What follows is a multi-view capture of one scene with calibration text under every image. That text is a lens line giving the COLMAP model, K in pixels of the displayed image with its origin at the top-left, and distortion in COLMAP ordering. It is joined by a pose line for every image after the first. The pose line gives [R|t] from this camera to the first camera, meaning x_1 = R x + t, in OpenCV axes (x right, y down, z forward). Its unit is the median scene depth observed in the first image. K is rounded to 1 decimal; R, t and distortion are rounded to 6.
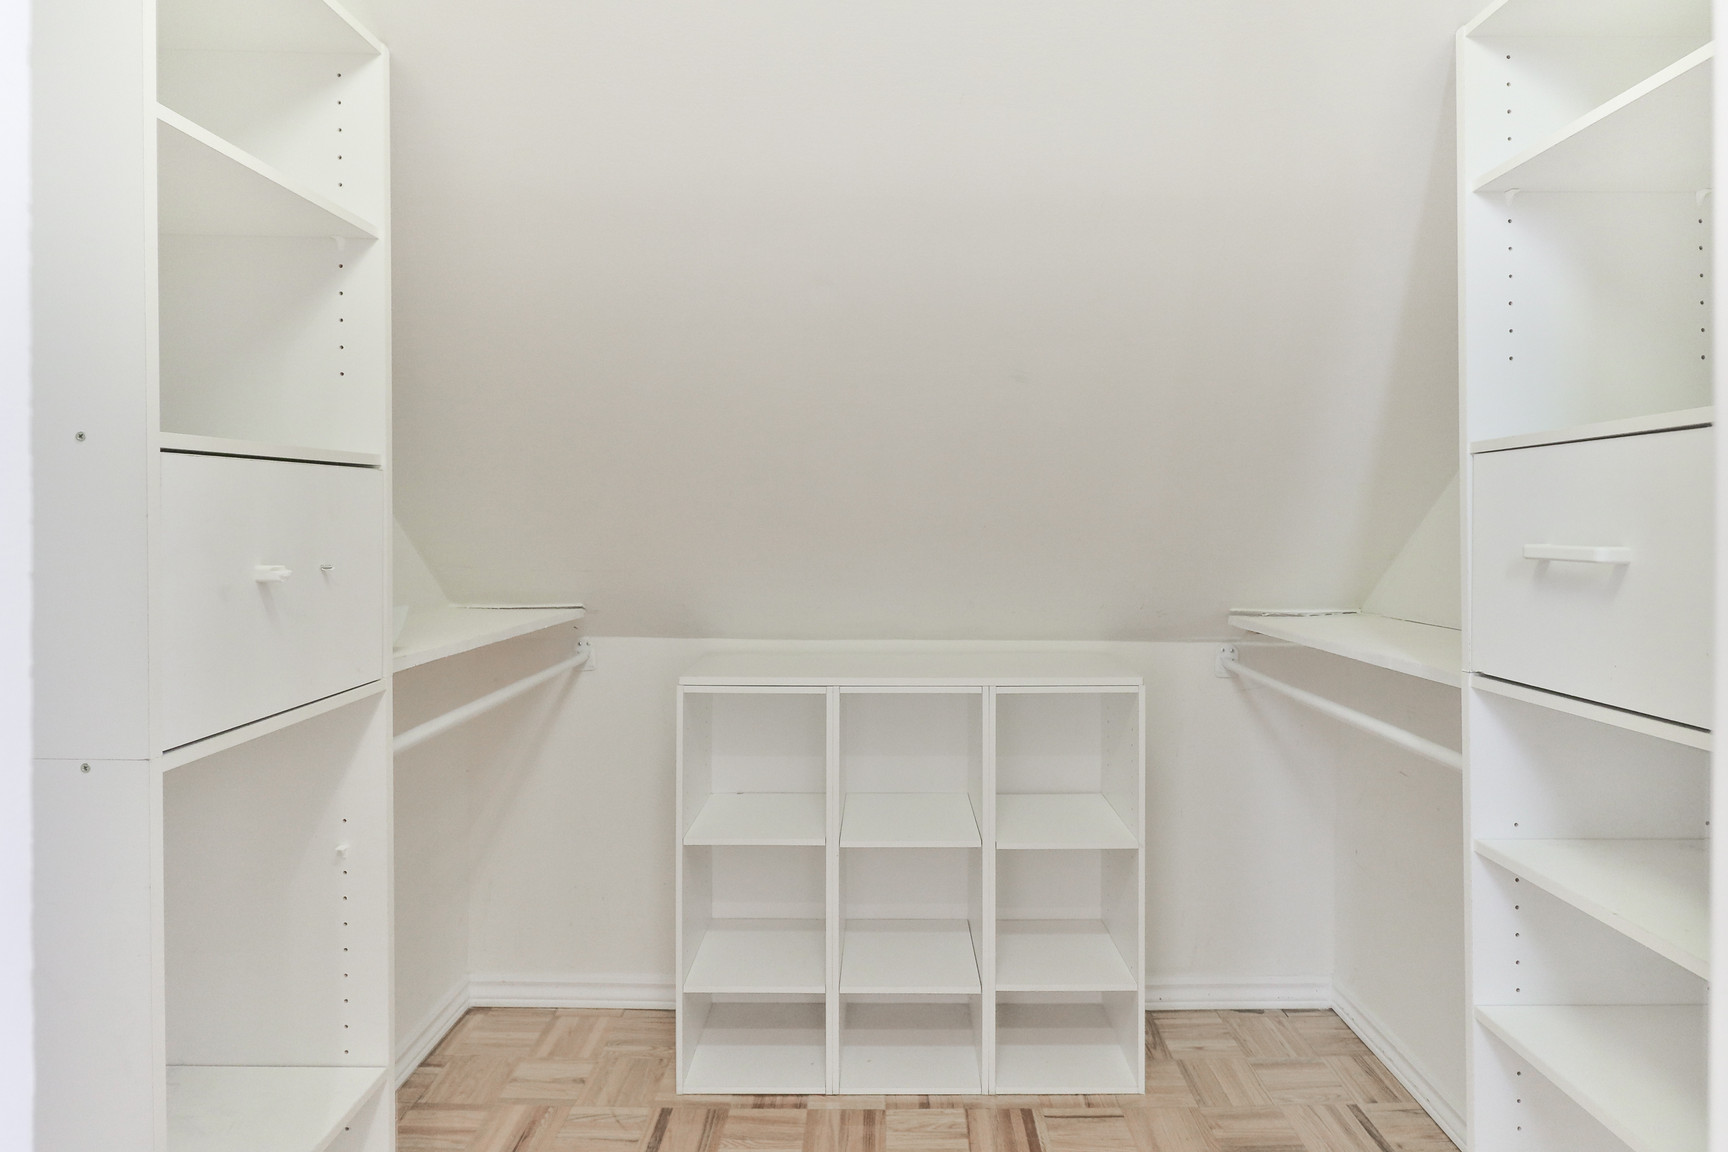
lens RADIAL K [[874.6, 0, 865.9], [0, 874.6, 602.4], [0, 0, 1]] dist [0.031935, -0.018684]
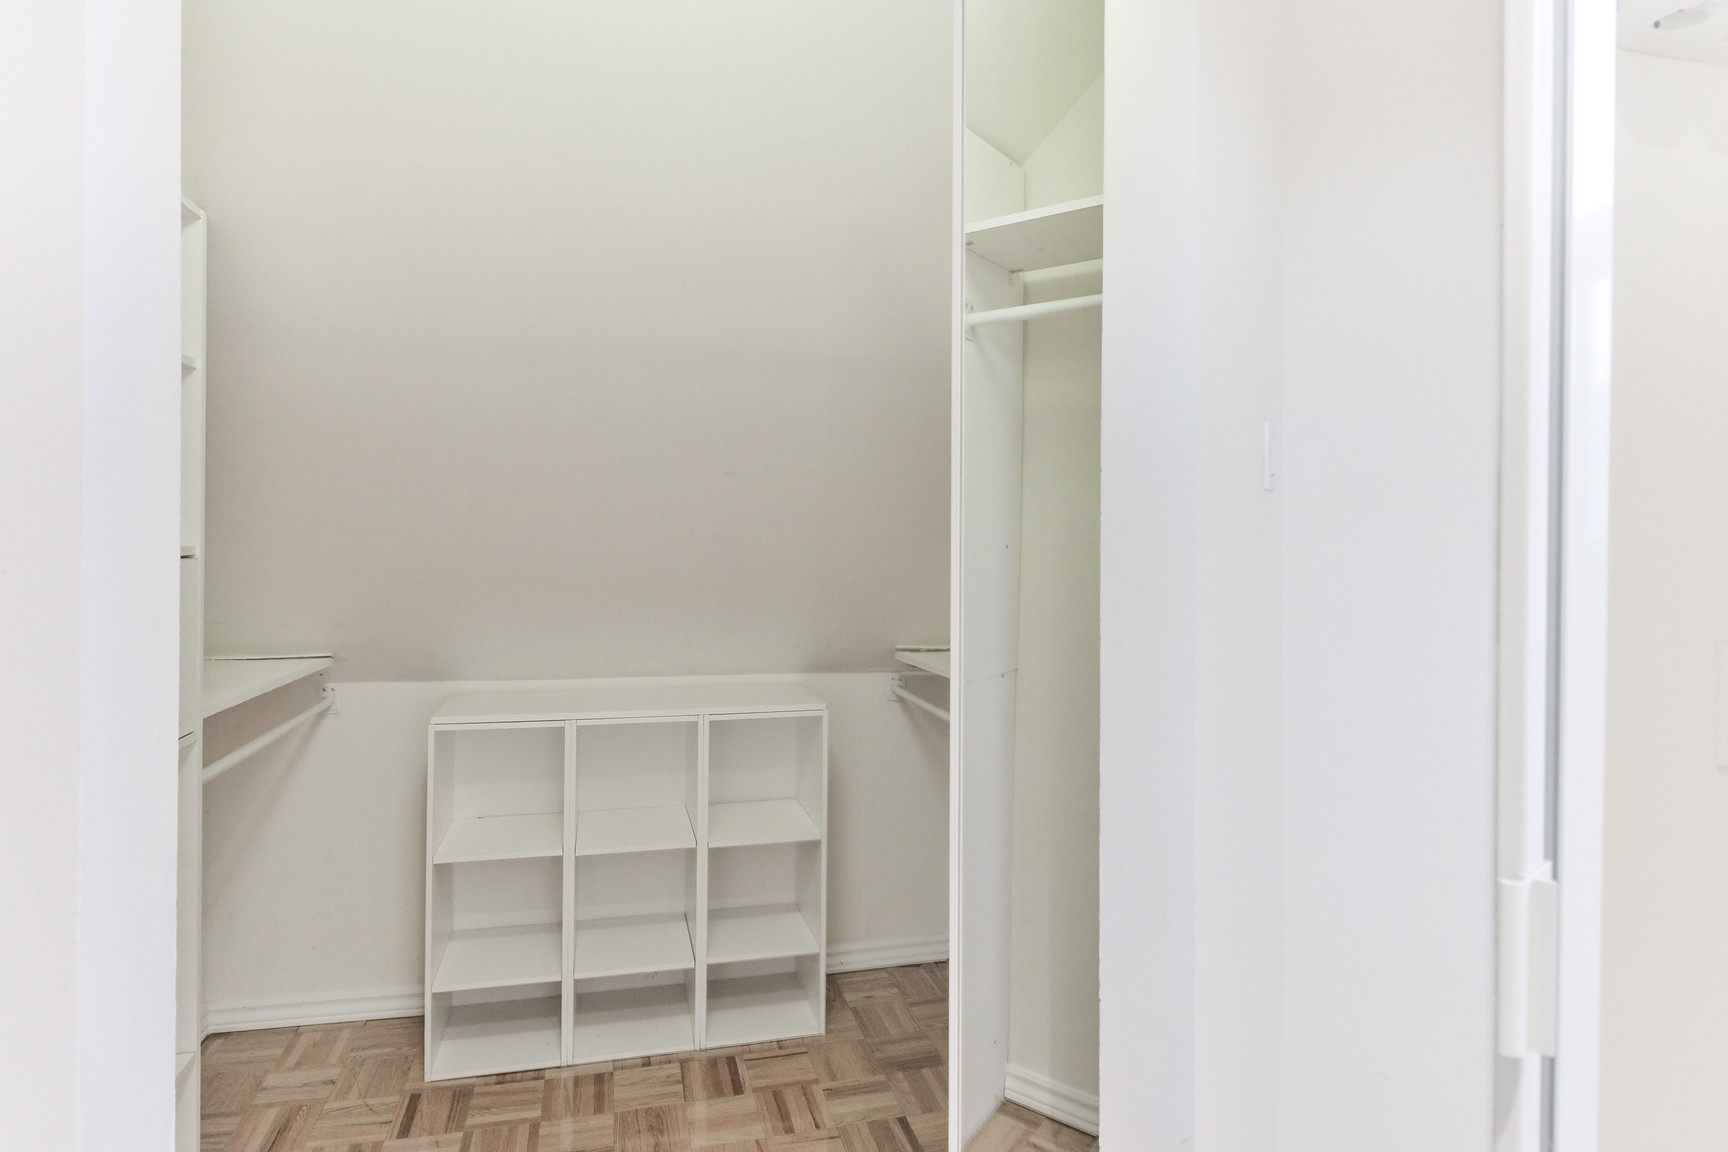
lens RADIAL K [[874.6, 0, 865.9], [0, 874.6, 602.4], [0, 0, 1]] dist [0.031935, -0.018684]
pose [[0.950085, 0.007591, 0.311898, -0.029329], [0.000715, 0.999648, -0.026507, -0.031607], [-0.311990, 0.025406, 0.949746, -0.258138]]
